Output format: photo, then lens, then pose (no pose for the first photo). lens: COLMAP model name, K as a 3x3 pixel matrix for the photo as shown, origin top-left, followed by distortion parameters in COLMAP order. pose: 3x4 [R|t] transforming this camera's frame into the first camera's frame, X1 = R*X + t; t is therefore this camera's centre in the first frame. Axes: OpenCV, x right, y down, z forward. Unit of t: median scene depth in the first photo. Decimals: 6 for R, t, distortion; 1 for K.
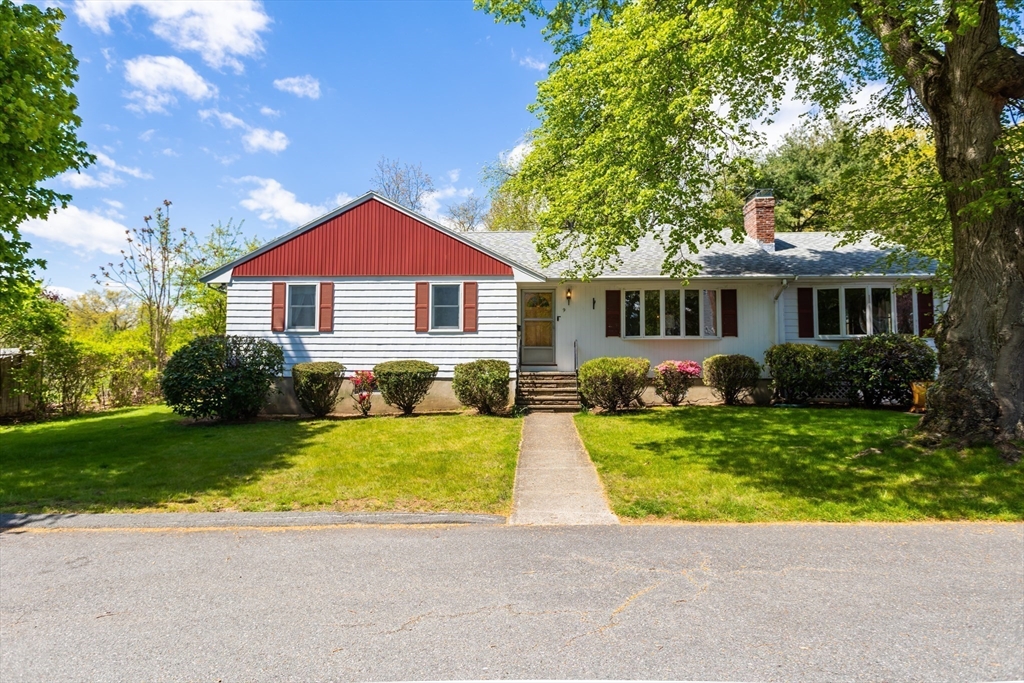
lens RADIAL K [[581.7, 0, 512.0], [0, 581.7, 341.5], [0, 0, 1]] dist [0.026966, -0.000263]
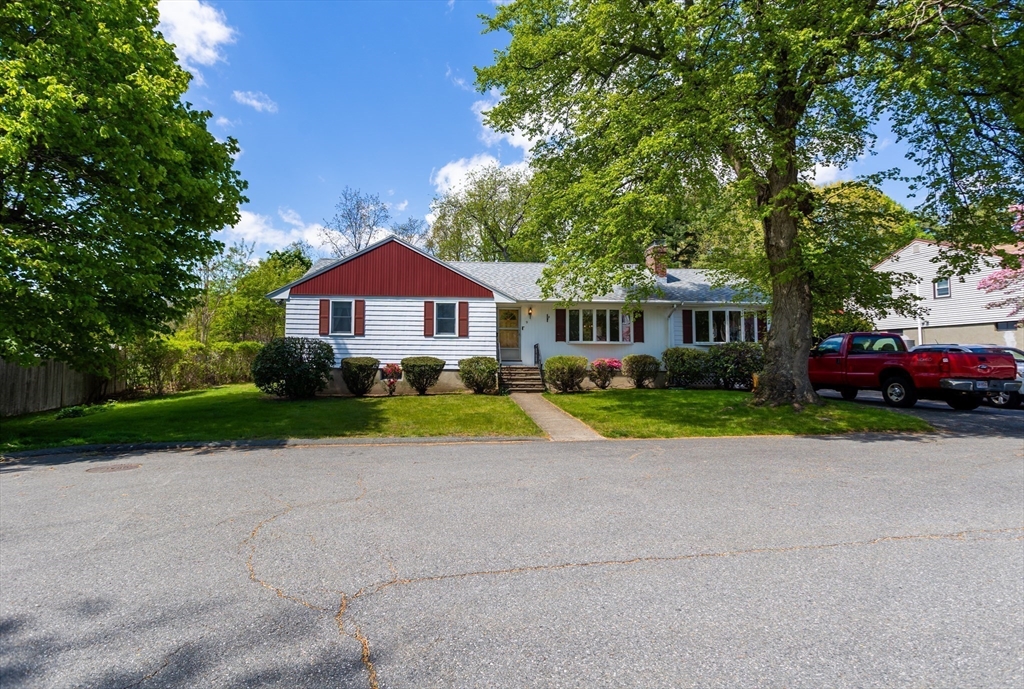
lens RADIAL K [[523.7, 0, 479.3], [0, 523.7, 345.7], [0, 0, 1]] dist [-0.000233, -0.000006]
pose [[0.994217, 0.010322, 0.106888, -0.168402], [-0.010887, 0.999930, 0.004703, -0.001583], [-0.106832, -0.005839, 0.994260, -0.267676]]
